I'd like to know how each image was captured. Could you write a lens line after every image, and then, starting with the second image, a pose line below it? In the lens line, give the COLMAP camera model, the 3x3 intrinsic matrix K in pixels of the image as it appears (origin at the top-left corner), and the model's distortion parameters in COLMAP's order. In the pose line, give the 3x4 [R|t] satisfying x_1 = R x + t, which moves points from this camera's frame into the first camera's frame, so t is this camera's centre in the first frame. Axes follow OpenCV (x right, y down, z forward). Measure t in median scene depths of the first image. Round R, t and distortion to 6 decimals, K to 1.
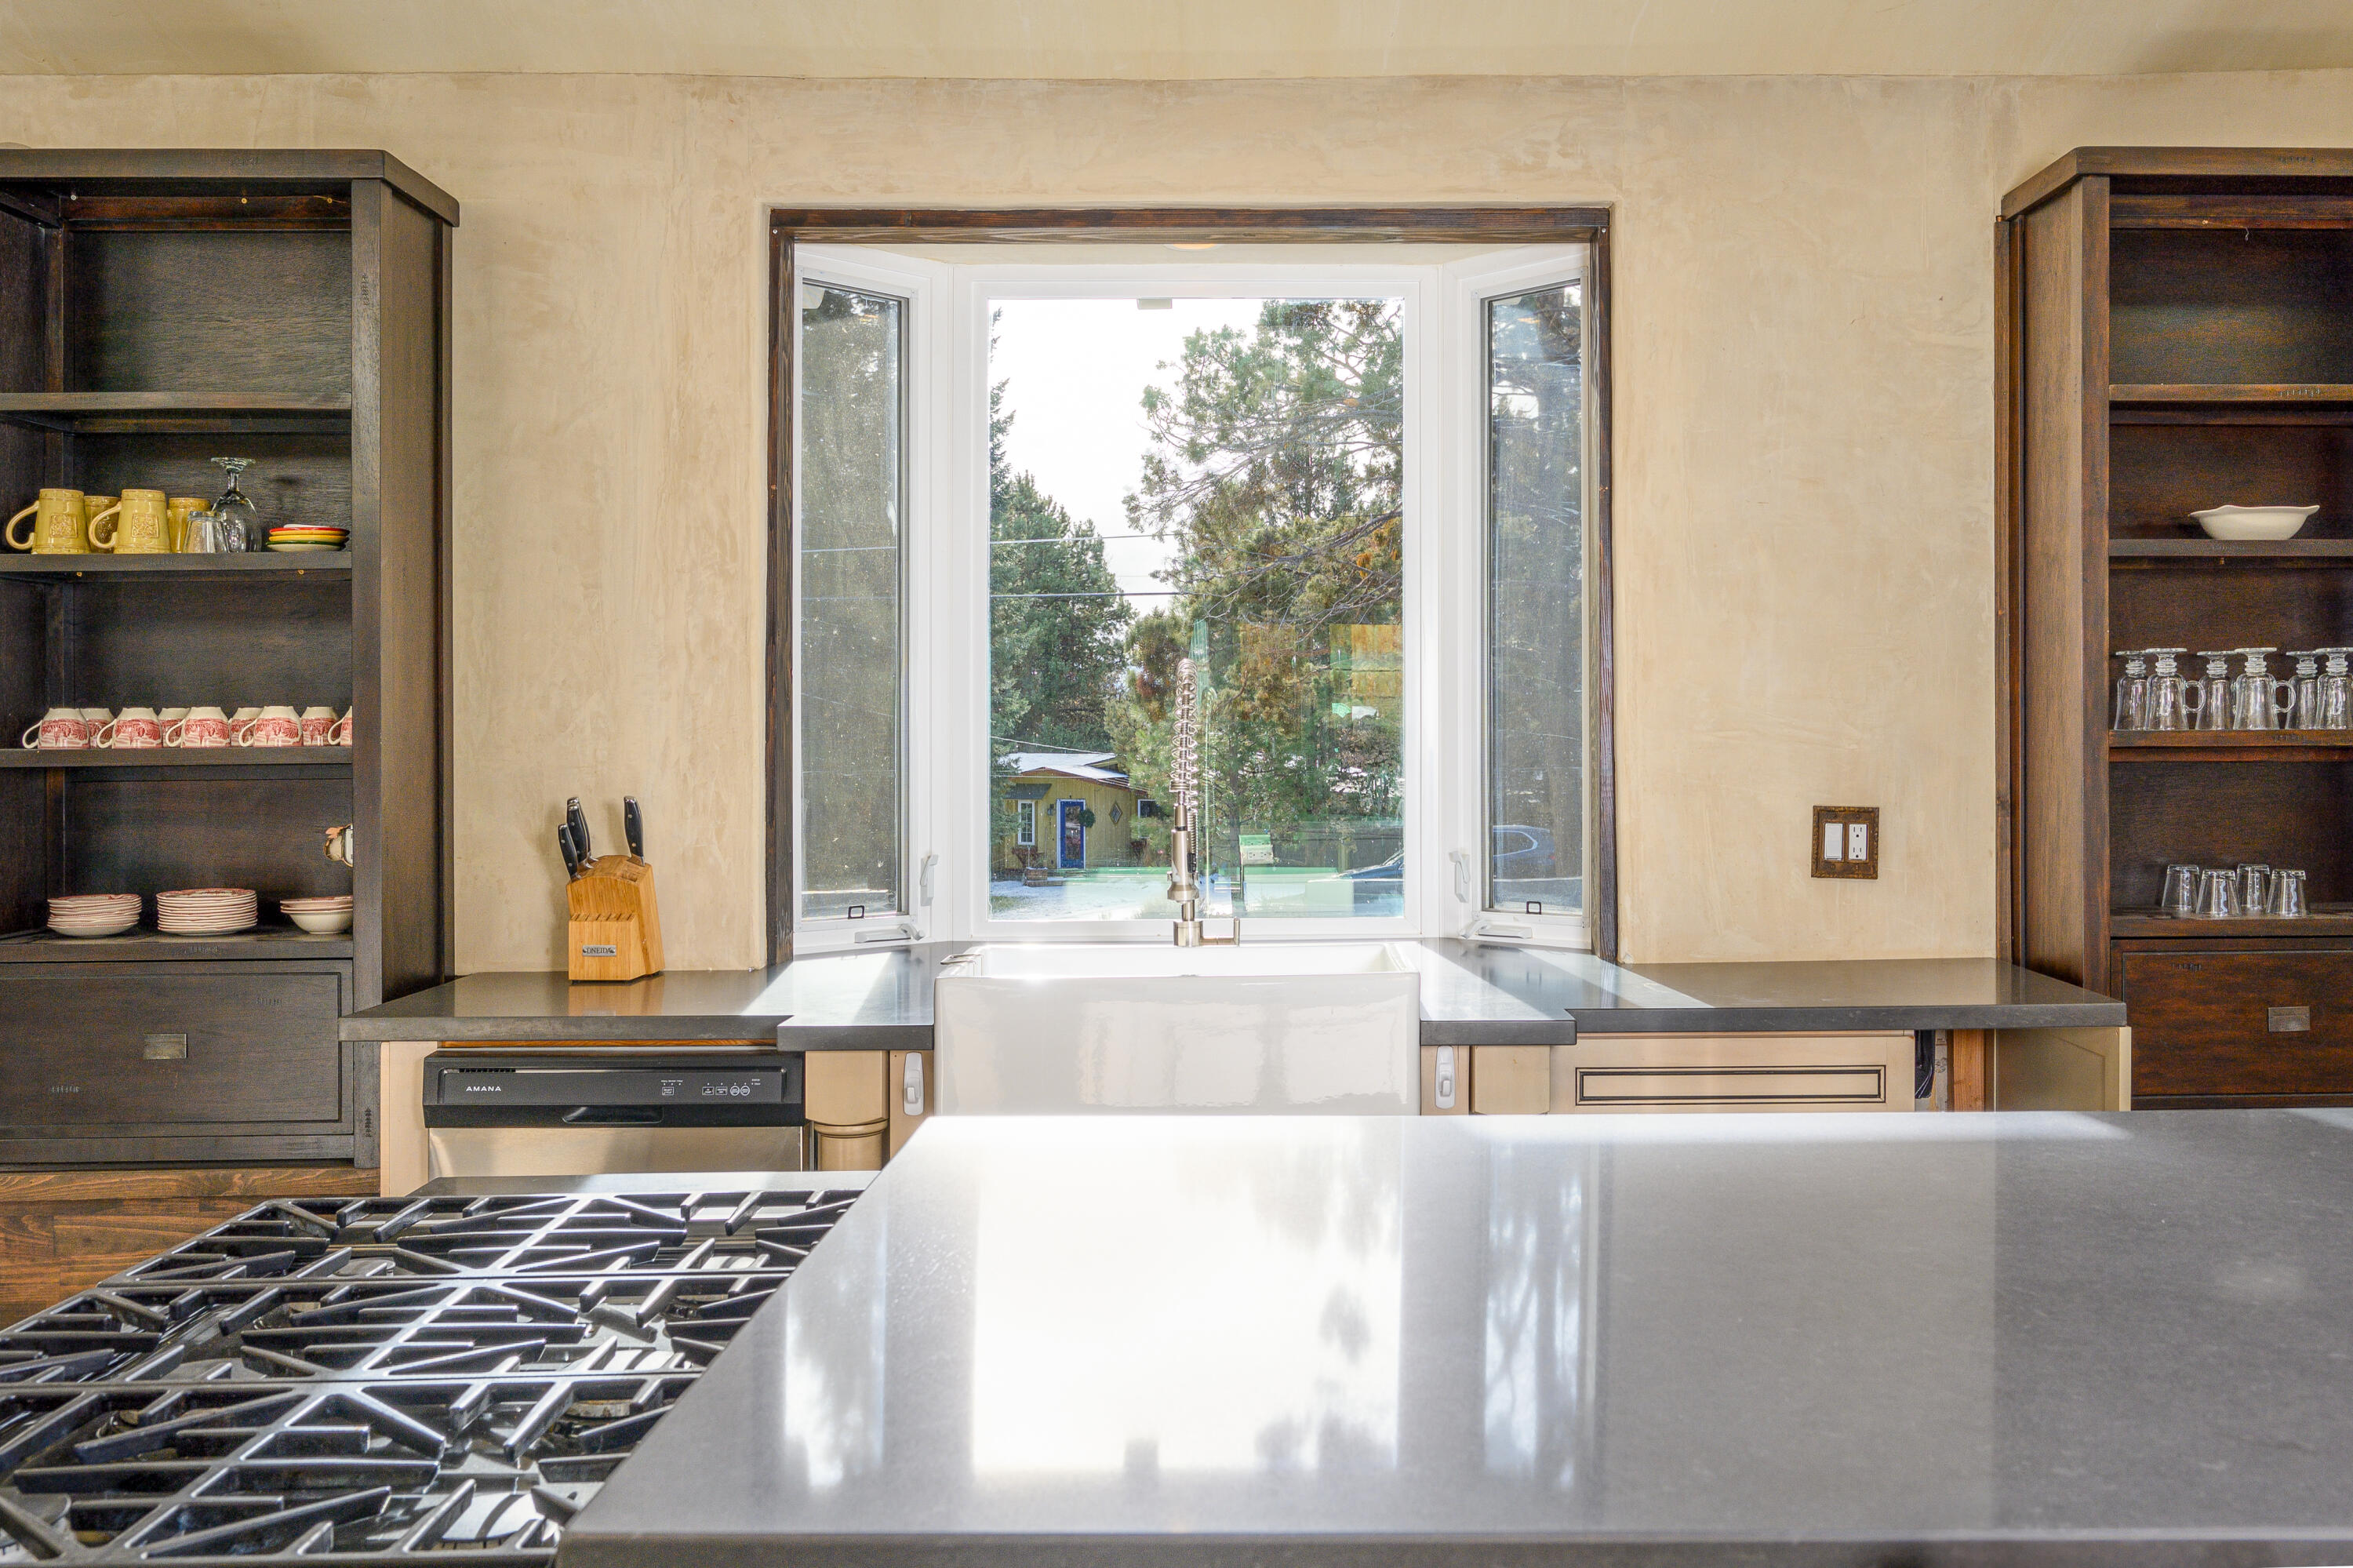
lens RADIAL K [[2037.4, 0, 1274.9], [0, 2037.4, 712.8], [0, 0, 1]] dist [-0.019501, 0.012276]
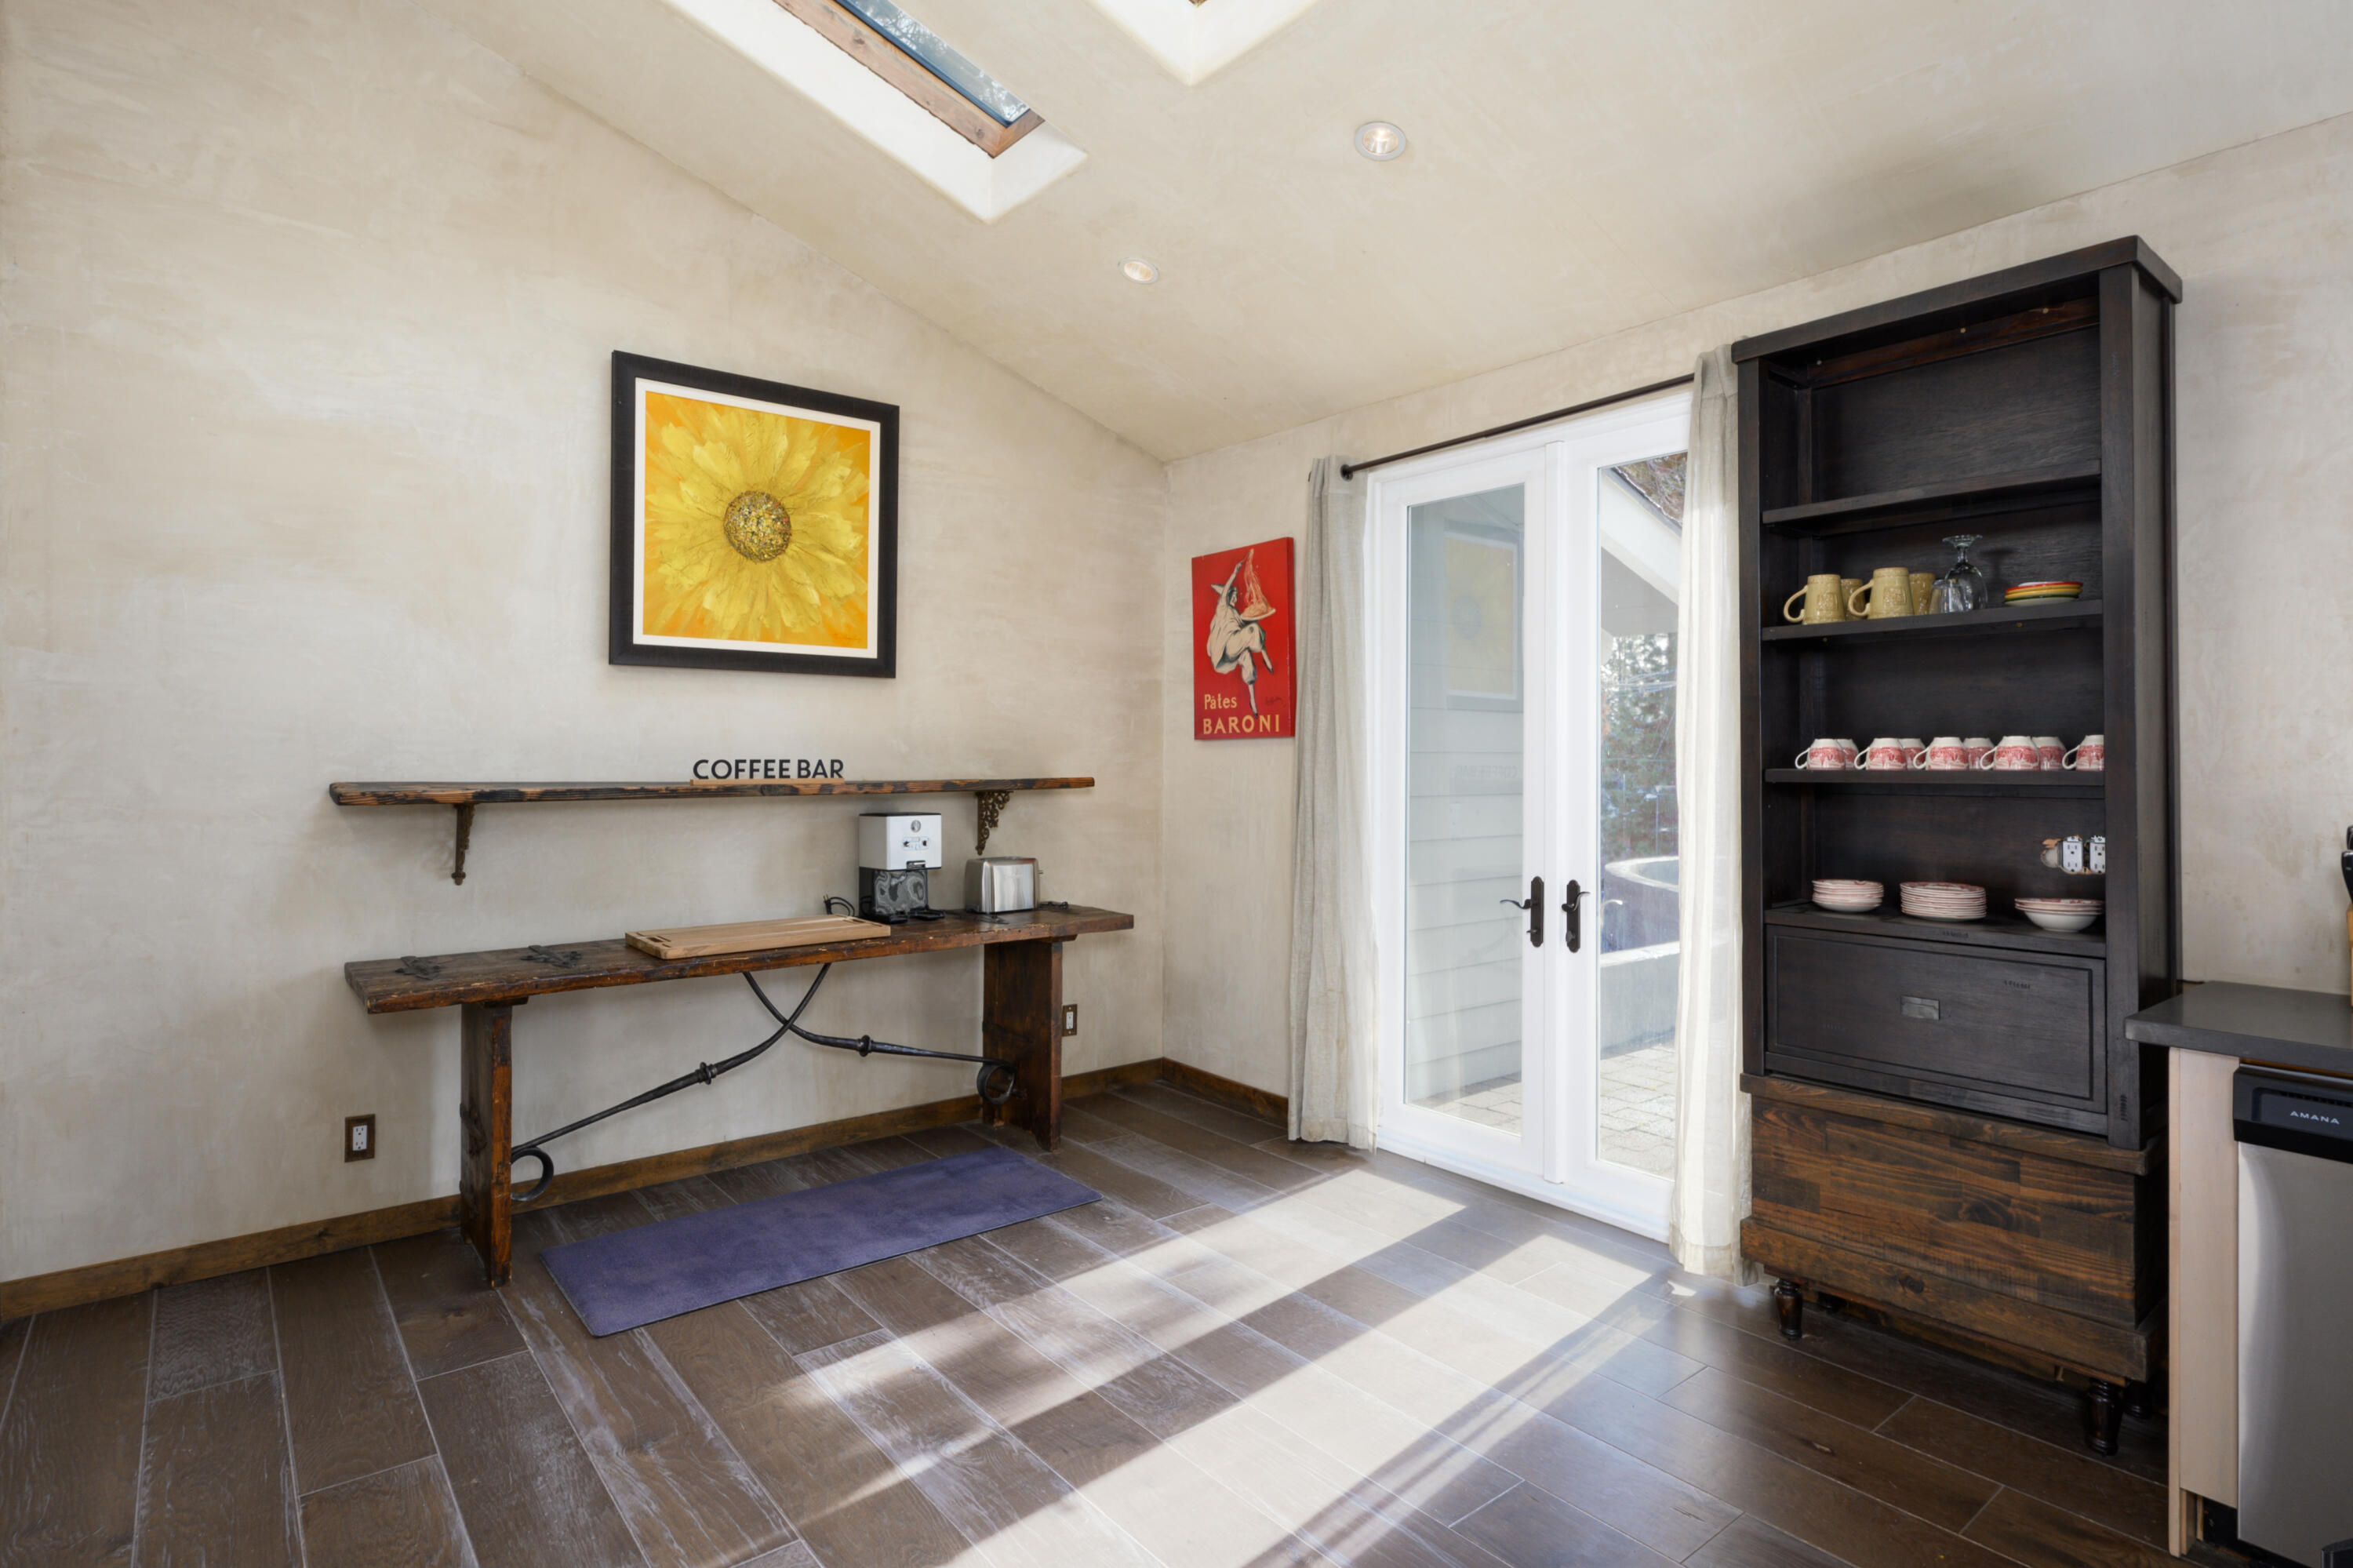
lens RADIAL K [[1260.5, 0, 1123.1], [0, 1260.5, 742.4], [0, 0, 1]] dist [0.010478, -0.001552]
pose [[0.580499, -0.003819, -0.814252, -0.183954], [0.001192, 0.999992, -0.003840, 0.002637], [0.814260, 0.001258, 0.580499, 0.135357]]
